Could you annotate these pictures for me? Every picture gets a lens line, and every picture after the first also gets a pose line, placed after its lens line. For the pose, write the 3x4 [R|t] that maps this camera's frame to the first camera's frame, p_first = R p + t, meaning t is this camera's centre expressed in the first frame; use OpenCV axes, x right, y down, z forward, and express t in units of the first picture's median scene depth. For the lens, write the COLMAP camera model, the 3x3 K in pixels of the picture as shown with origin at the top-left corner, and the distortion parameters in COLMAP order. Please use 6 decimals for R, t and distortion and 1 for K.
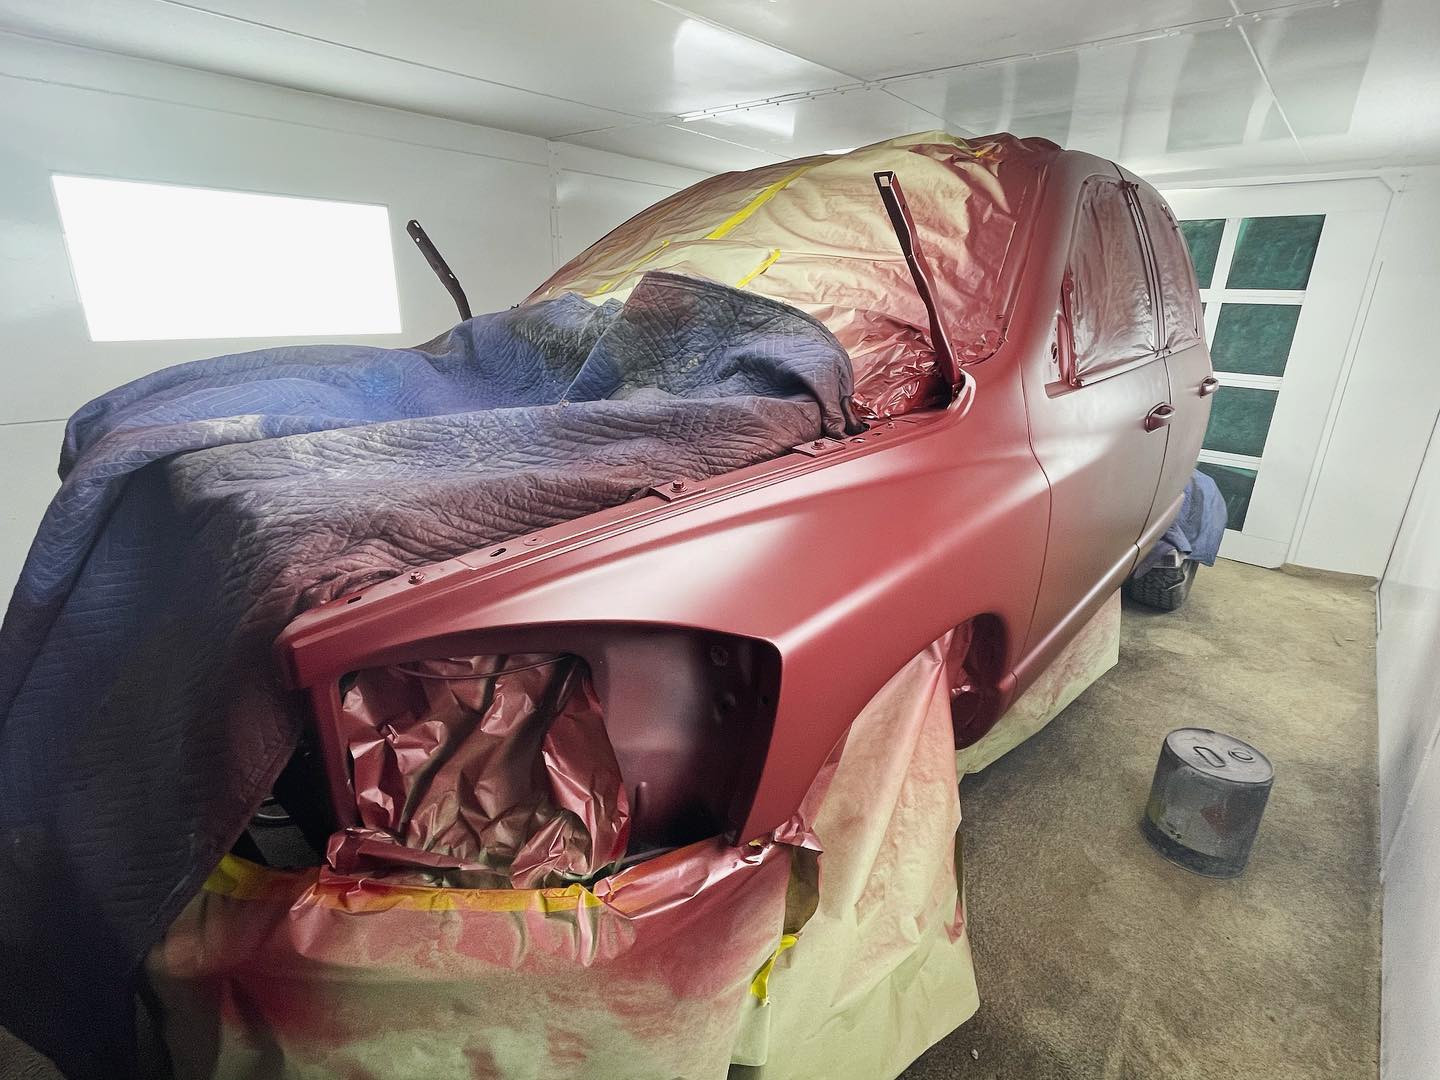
lens RADIAL K [[757.9, 0, 720.0], [0, 757.9, 540.0], [0, 0, 1]] dist [-0.001146, -0.002551]
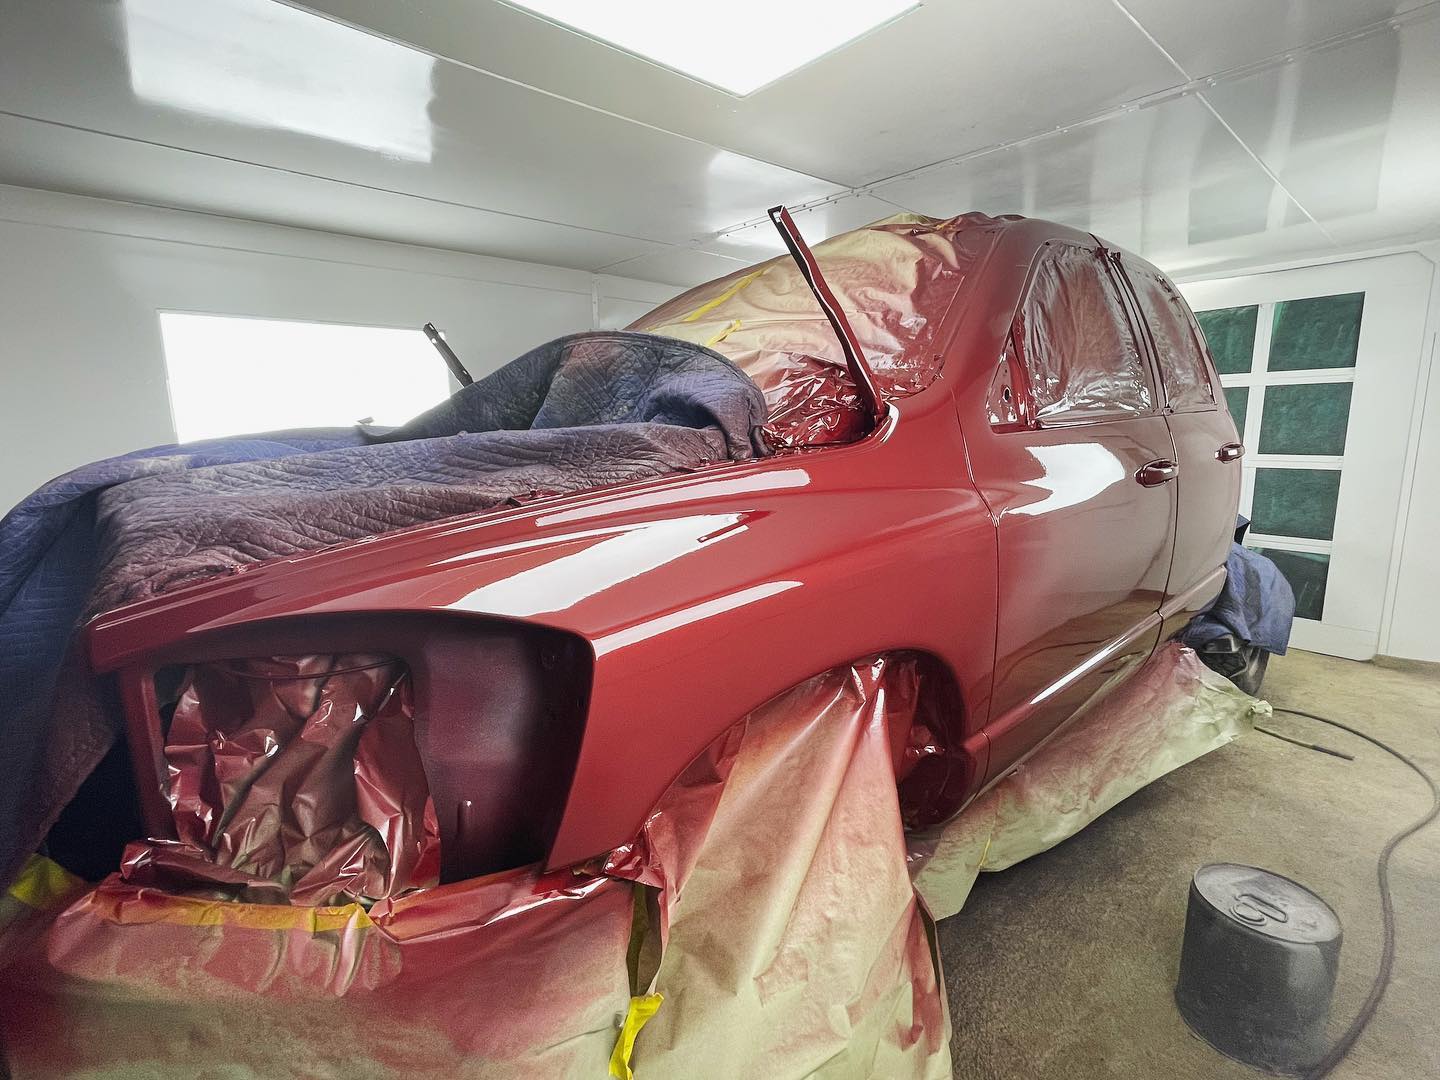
lens RADIAL K [[724.1, 0, 720.0], [0, 724.1, 540.0], [0, 0, 1]] dist [-0.002235, -0.000809]
pose [[0.992390, -0.022766, -0.121014, 0.230042], [0.002884, 0.986788, -0.161990, 0.109255], [0.123103, 0.160408, 0.979344, 0.091879]]
